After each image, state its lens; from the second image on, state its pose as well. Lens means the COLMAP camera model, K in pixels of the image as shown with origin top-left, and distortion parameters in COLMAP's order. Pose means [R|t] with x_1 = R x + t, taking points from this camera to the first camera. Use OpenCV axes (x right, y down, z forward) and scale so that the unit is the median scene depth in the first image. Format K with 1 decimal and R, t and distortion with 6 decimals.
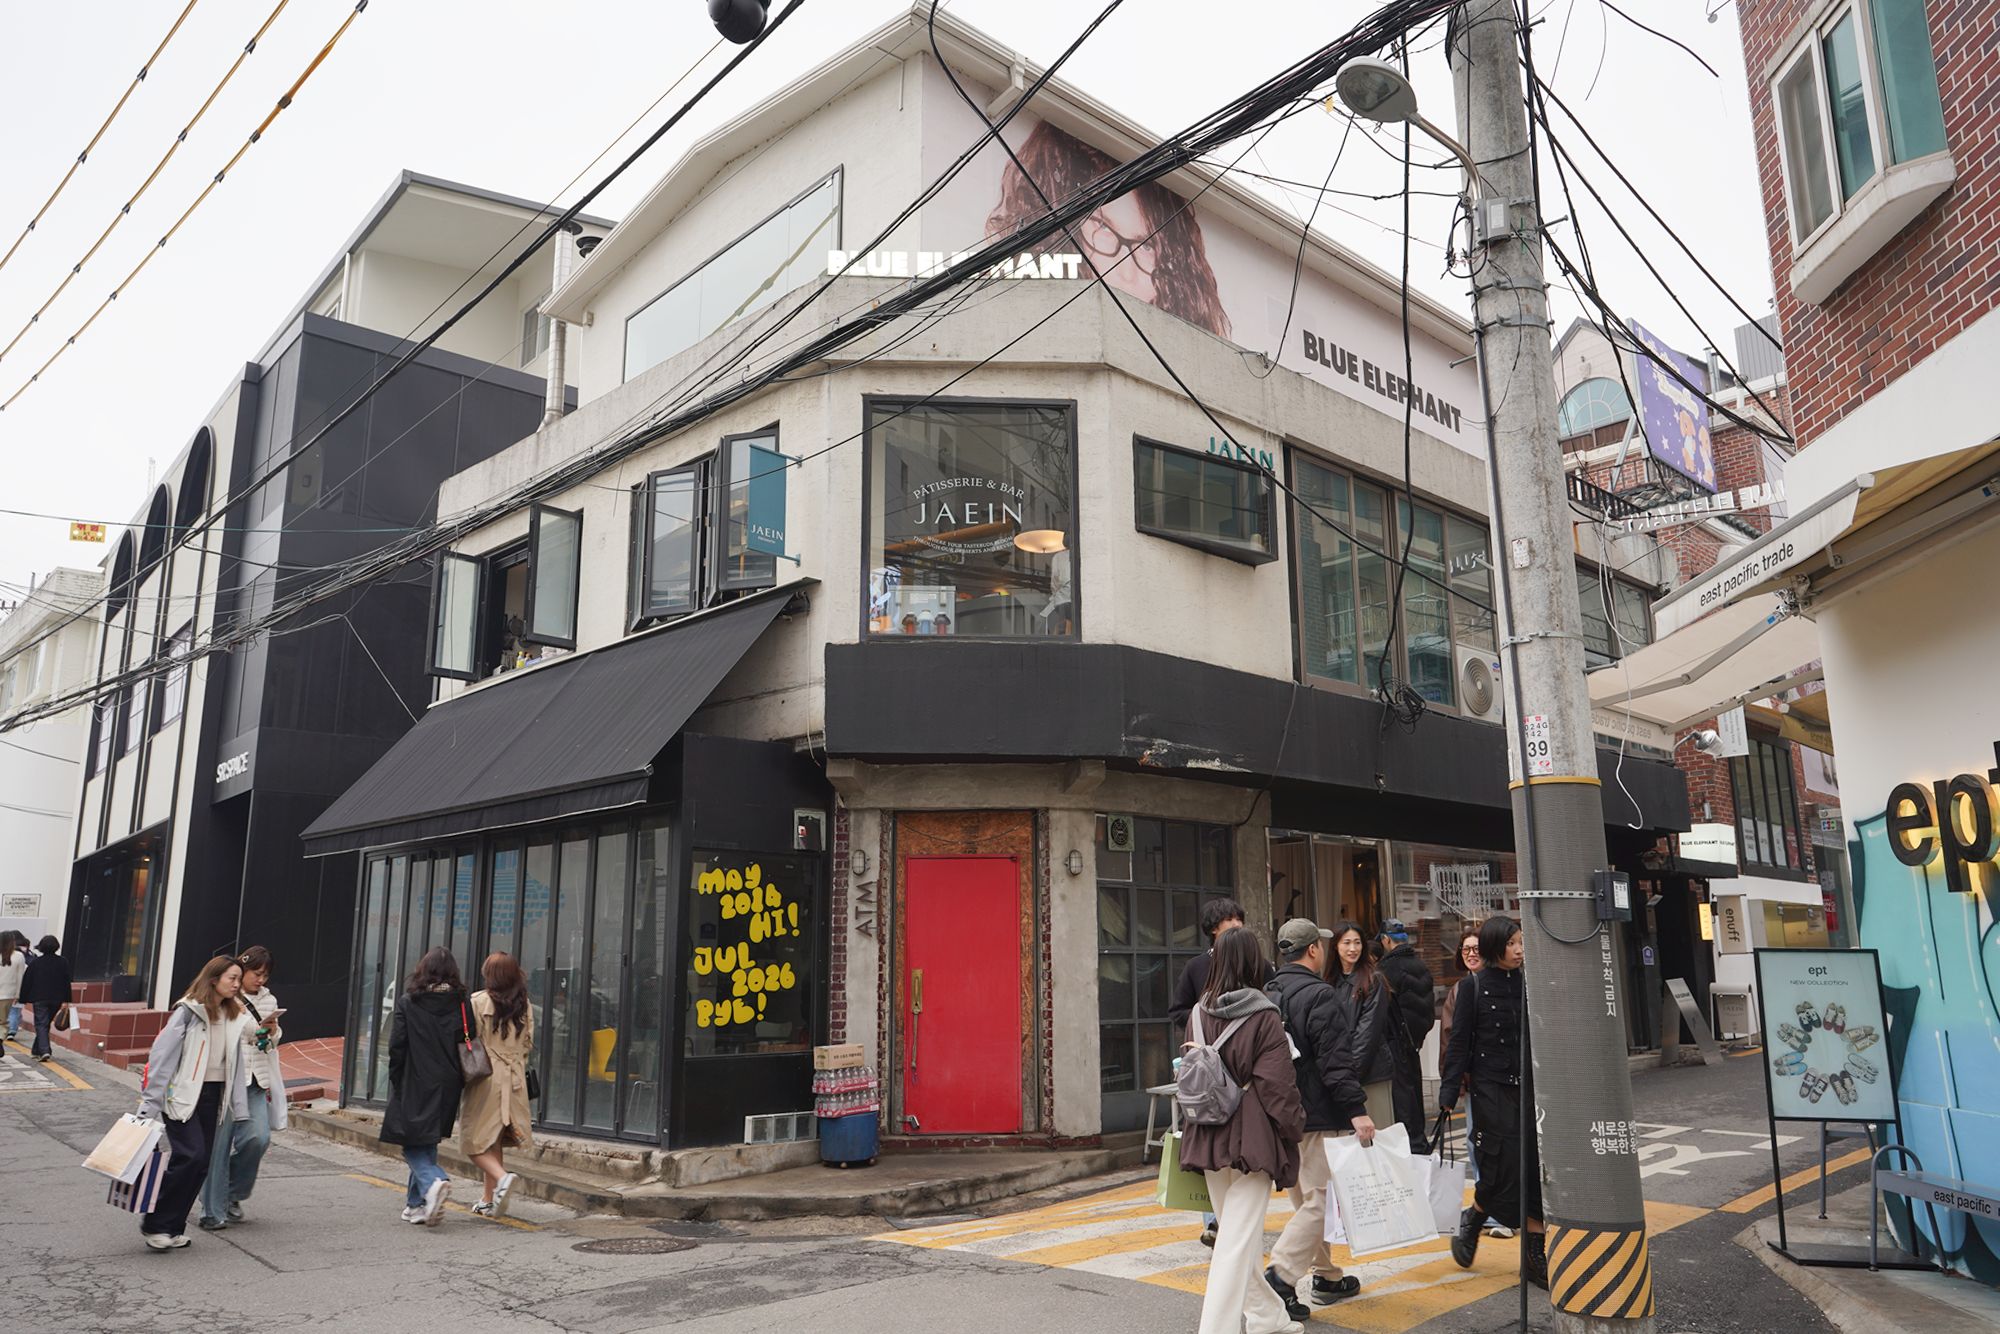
lens RADIAL K [[1408.0, 0, 1003.7], [0, 1408.0, 669.7], [0, 0, 1]] dist [-0.024836, 0.020722]
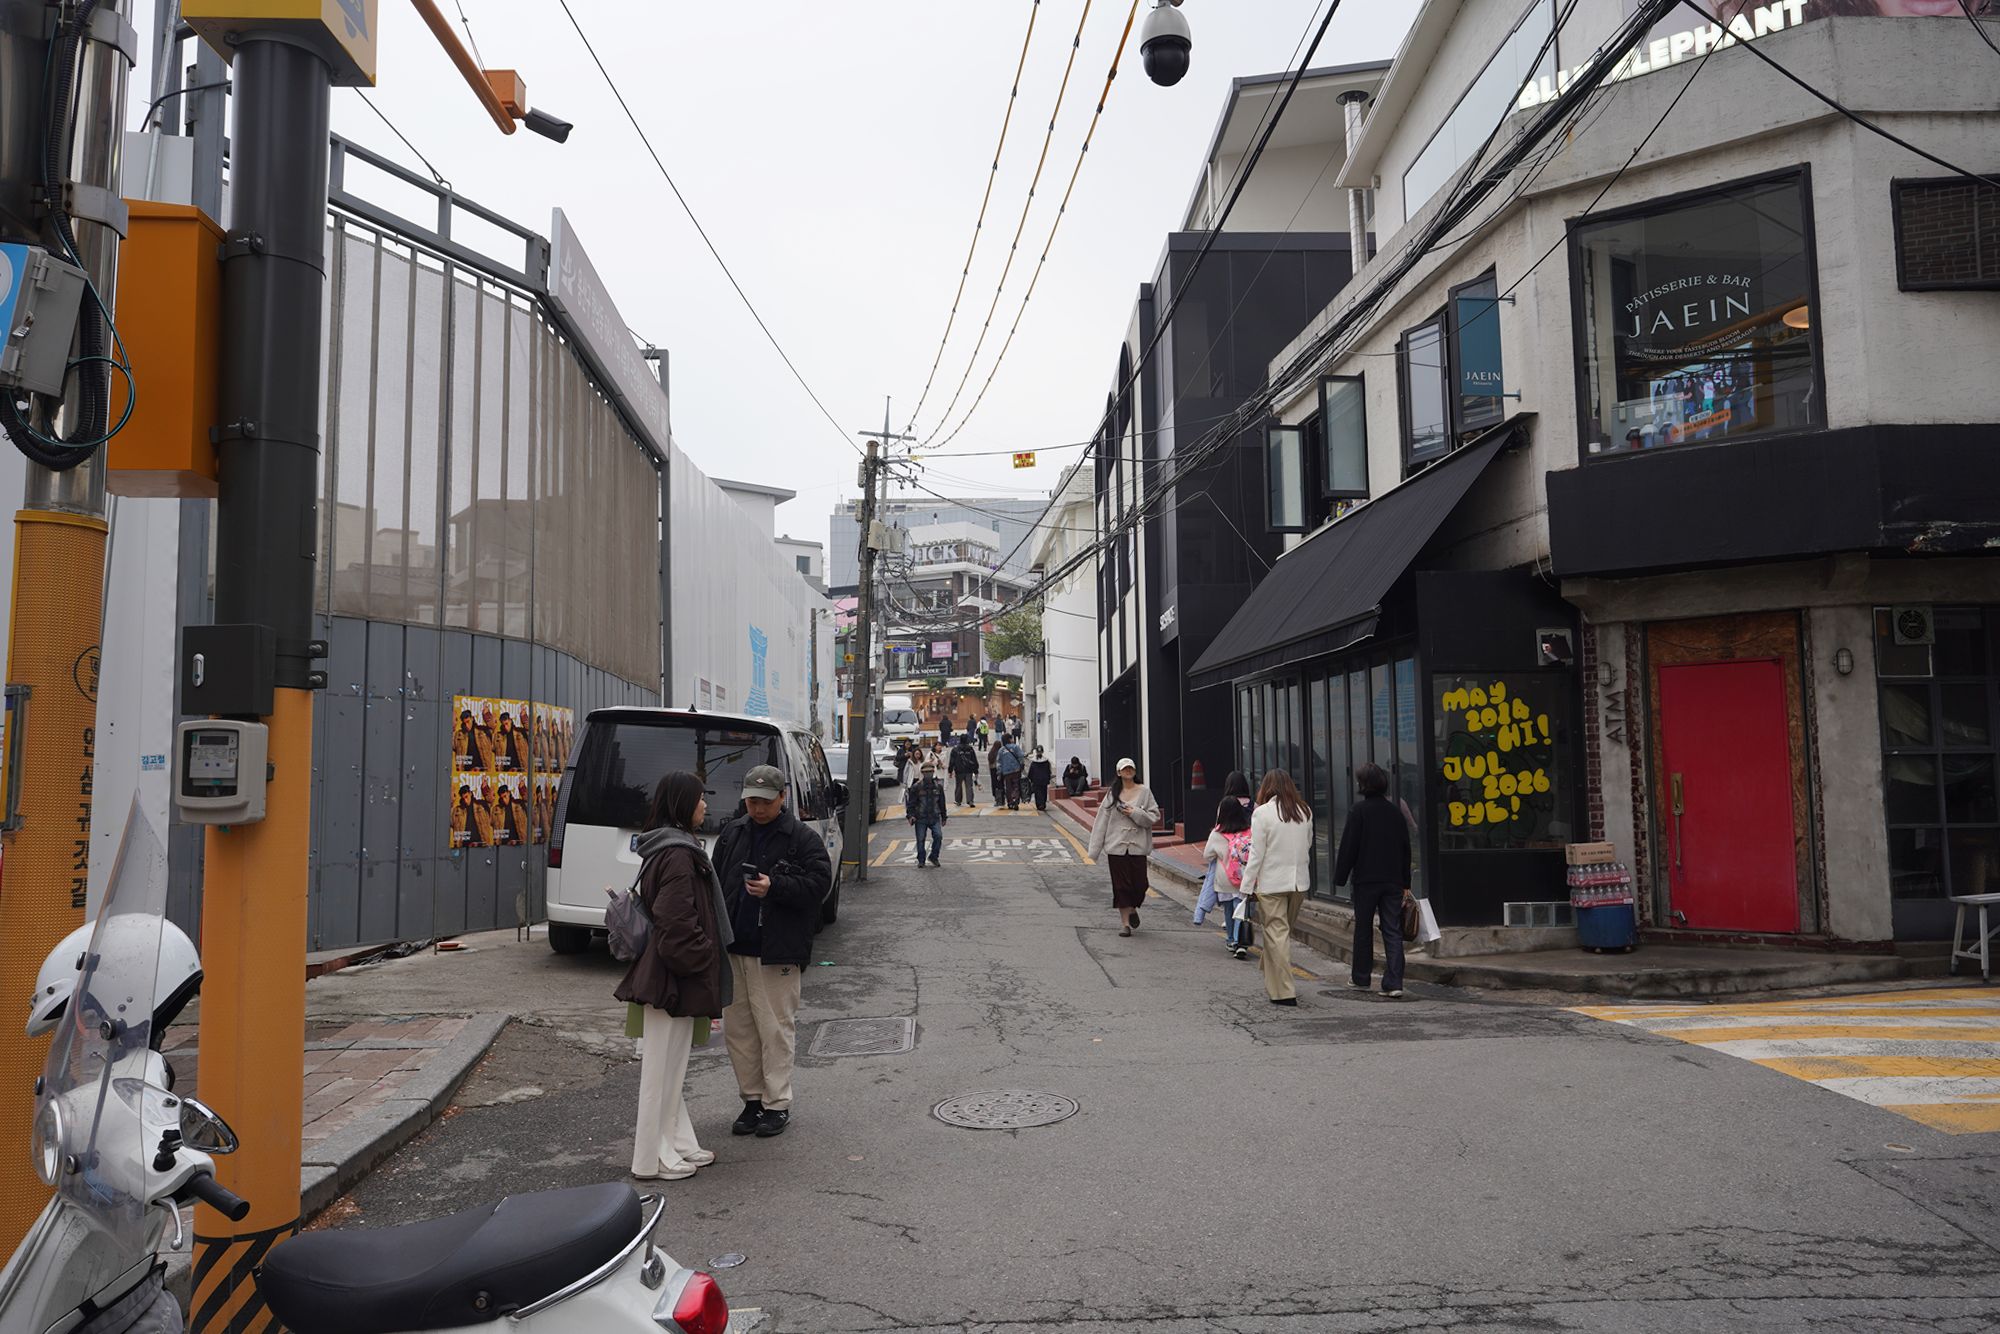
lens RADIAL K [[1408.0, 0, 995.2], [0, 1408.0, 668.2], [0, 0, 1]] dist [-0.024836, 0.020722]
pose [[0.754753, -0.057310, -0.653501, 0.234930], [0.146865, 0.985653, 0.083180, -0.021238], [0.639358, -0.158757, 0.752341, -0.078391]]
